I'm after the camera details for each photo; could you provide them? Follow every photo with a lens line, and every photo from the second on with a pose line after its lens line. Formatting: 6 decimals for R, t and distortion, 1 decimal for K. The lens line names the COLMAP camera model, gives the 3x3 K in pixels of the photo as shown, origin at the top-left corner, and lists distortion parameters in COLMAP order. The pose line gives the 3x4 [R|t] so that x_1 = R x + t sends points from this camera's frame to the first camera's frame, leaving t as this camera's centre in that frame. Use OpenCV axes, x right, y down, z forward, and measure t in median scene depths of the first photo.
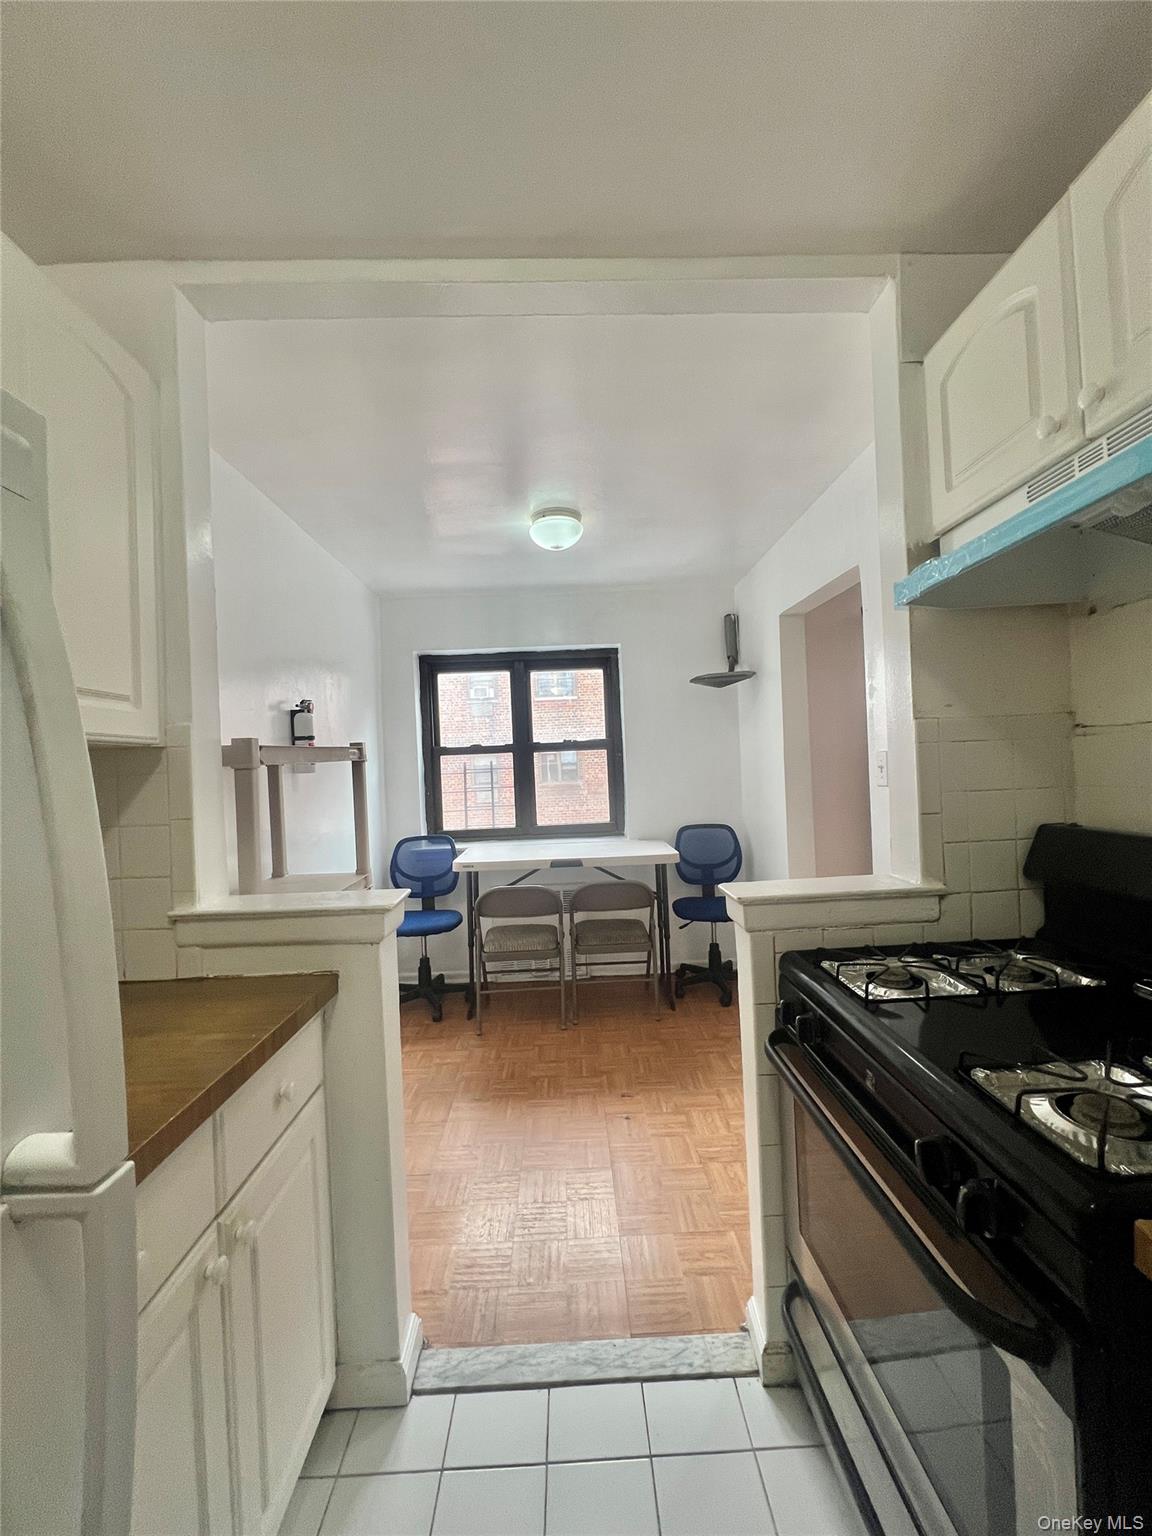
lens RADIAL K [[612.9, 0, 575.6], [0, 612.9, 769.1], [0, 0, 1]] dist [-0.003509, 0.001276]
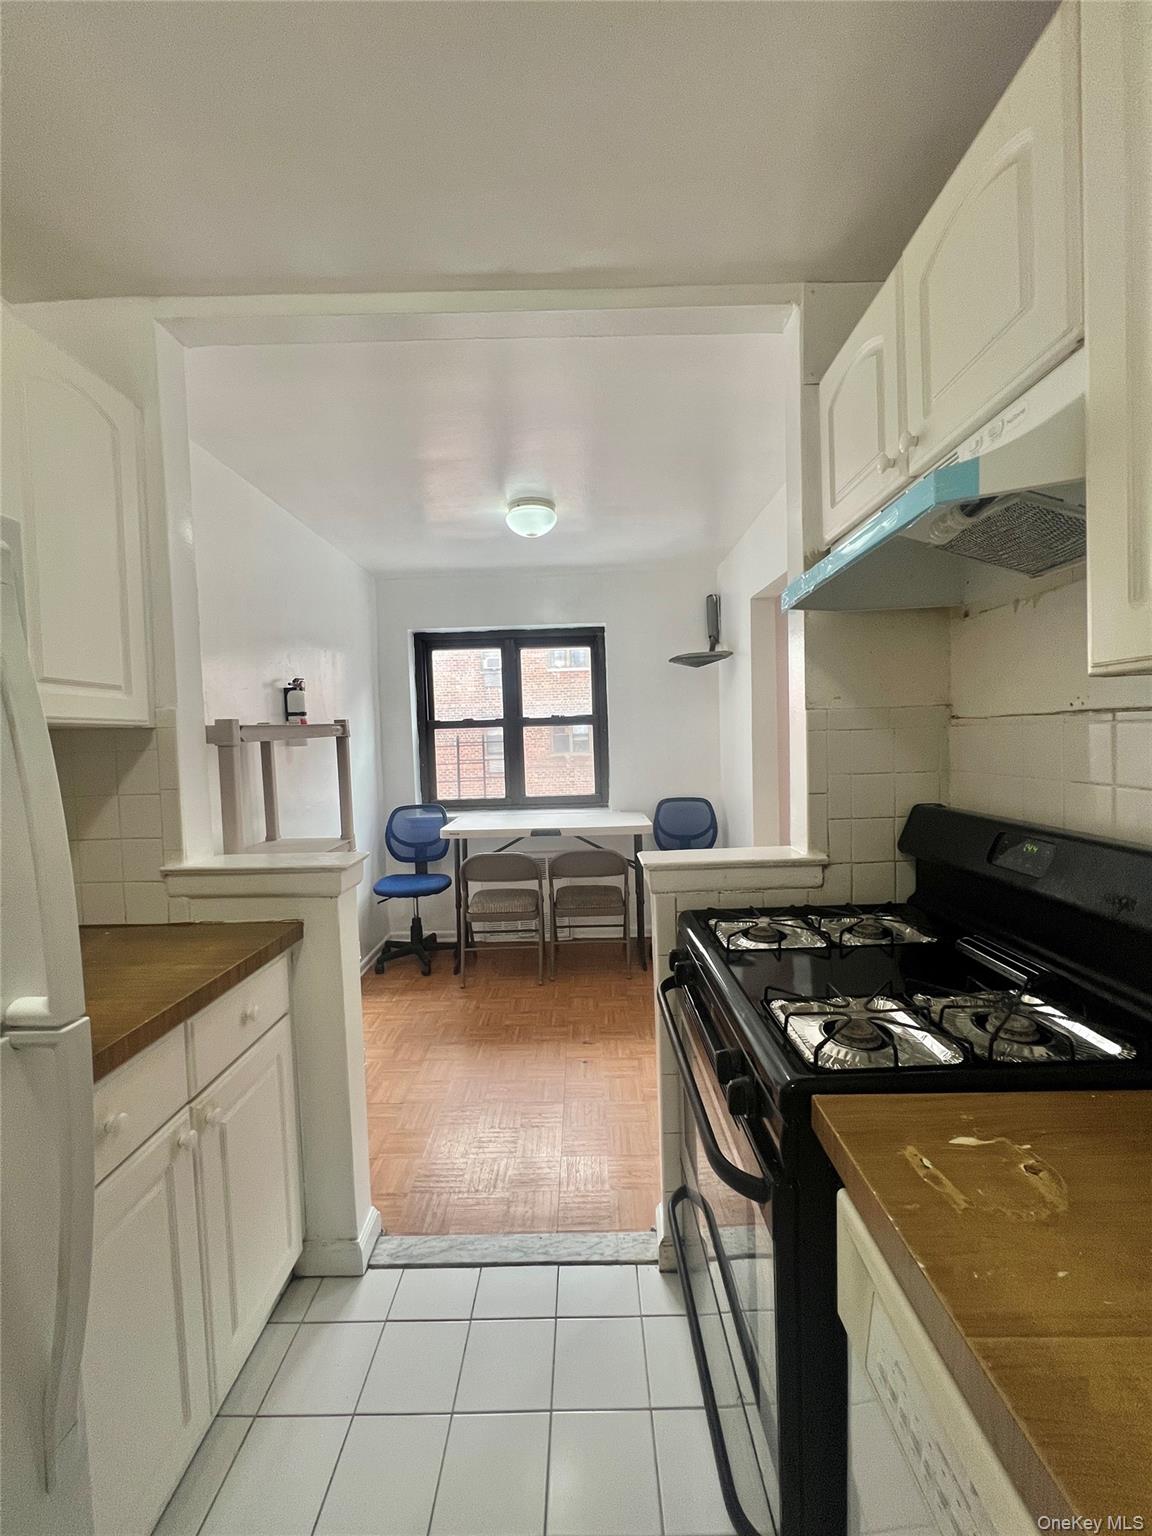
lens RADIAL K [[612.9, 0, 575.6], [0, 612.9, 769.1], [0, 0, 1]] dist [-0.003509, 0.001276]
pose [[0.999481, 0.013014, -0.029479, 0.064024], [-0.011557, 0.998728, 0.049077, -0.008981], [0.030080, -0.048711, 0.998360, -0.055939]]
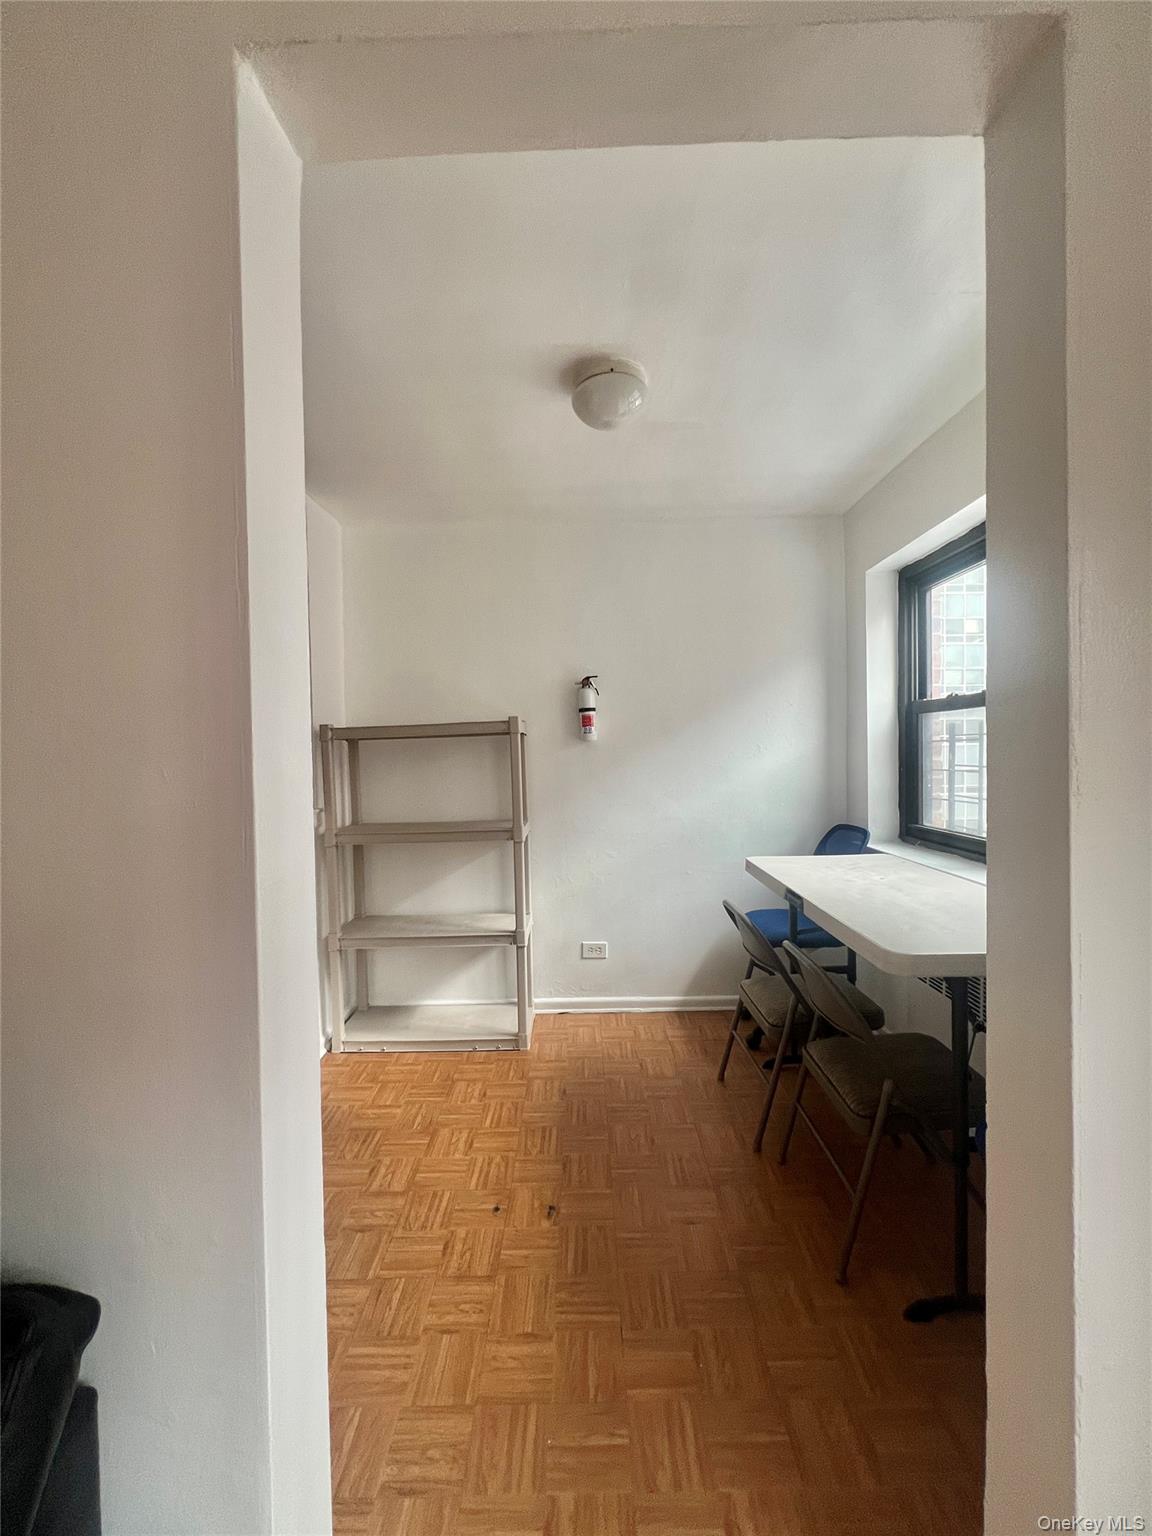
lens RADIAL K [[615.7, 0, 581.6], [0, 615.7, 773.5], [0, 0, 1]] dist [-0.002018, 0.001658]
pose [[-0.026974, 0.064521, -0.997552, 0.551607], [0.011705, 0.997867, 0.064225, -0.005510], [0.999568, -0.009944, -0.027672, 0.778052]]
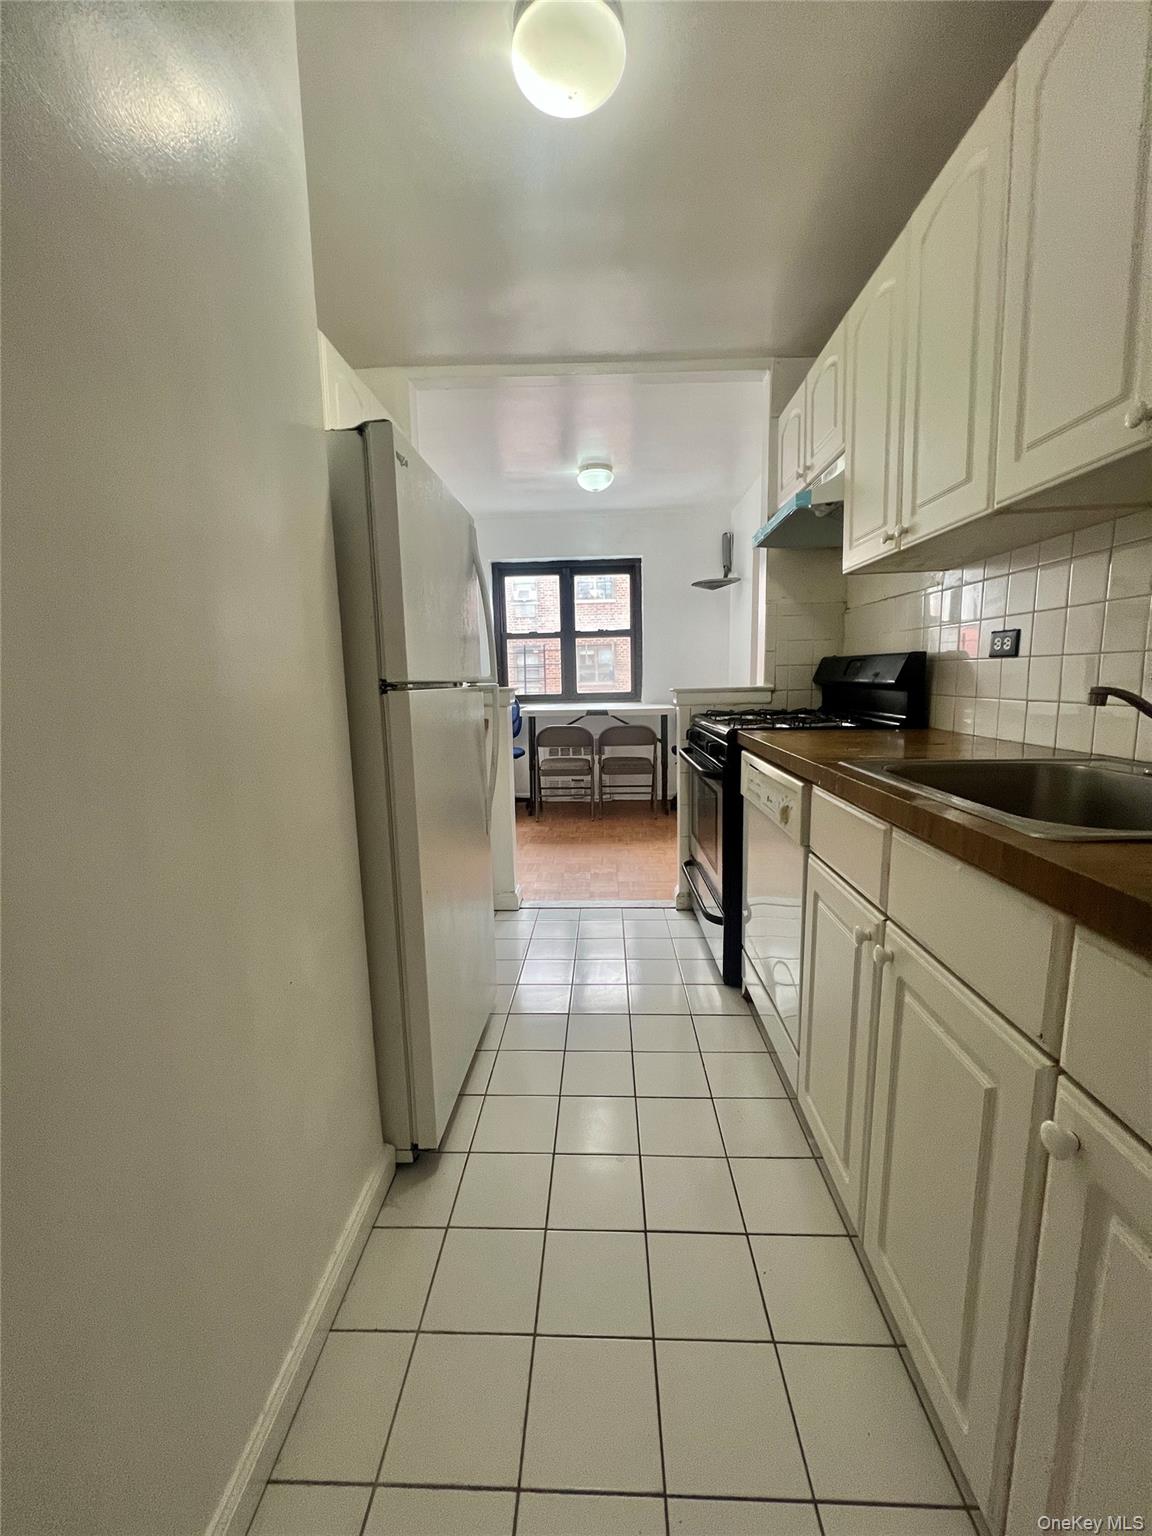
lens RADIAL K [[615.7, 0, 577.5], [0, 615.7, 767.6], [0, 0, 1]] dist [-0.002018, 0.001658]
pose [[0.998084, 0.028152, -0.055098, 0.021425], [-0.019785, 0.988953, 0.146901, 0.065897], [0.058625, -0.145530, 0.987615, -0.448100]]
